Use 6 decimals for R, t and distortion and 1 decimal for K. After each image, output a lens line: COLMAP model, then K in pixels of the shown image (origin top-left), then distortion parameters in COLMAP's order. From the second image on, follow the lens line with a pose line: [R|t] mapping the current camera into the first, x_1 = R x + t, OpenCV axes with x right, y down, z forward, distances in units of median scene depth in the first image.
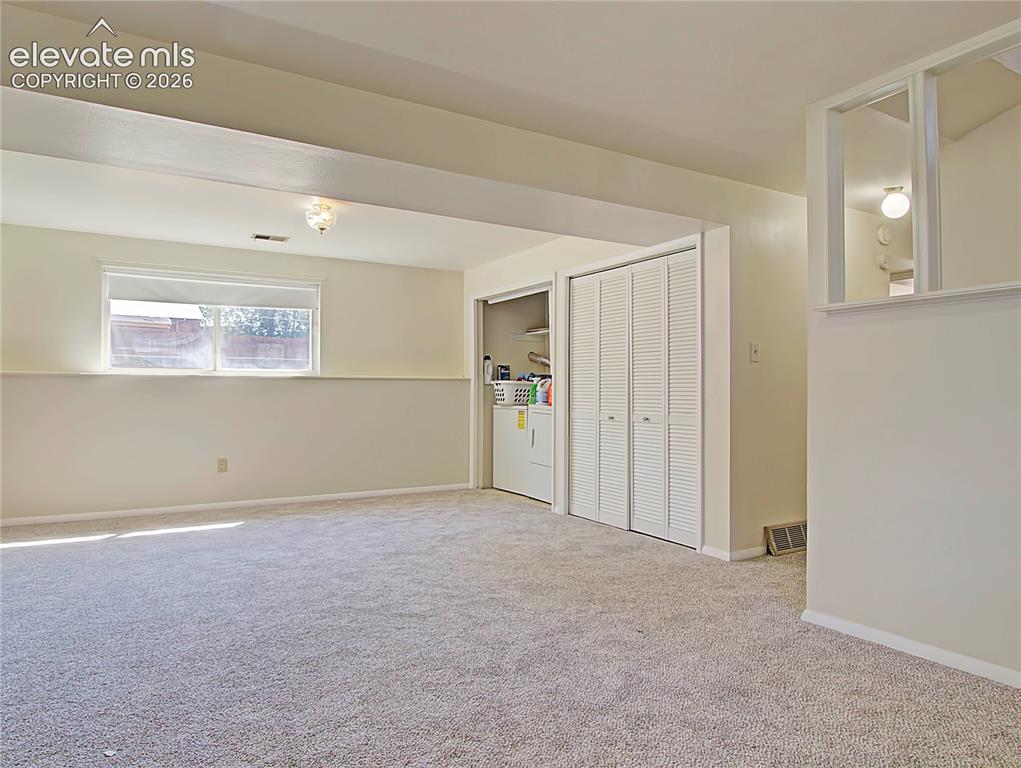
lens RADIAL K [[664.9, 0, 510.5], [0, 664.9, 384.0], [0, 0, 1]] dist [-0.006965, -0.001848]
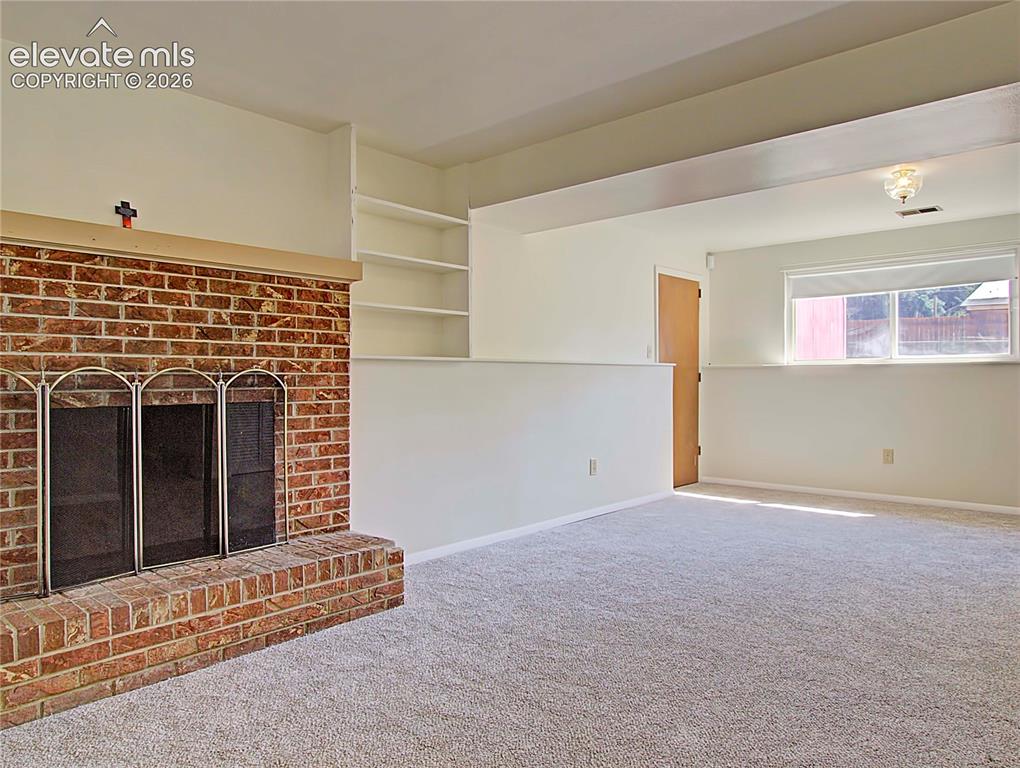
lens RADIAL K [[664.3, 0, 510.0], [0, 664.3, 384.0], [0, 0, 1]] dist [-0.006965, -0.001848]
pose [[0.302529, 0.004875, -0.953128, 0.321314], [0.012471, 0.999881, 0.009073, 0.001043], [0.953059, -0.014631, 0.302432, 0.182655]]
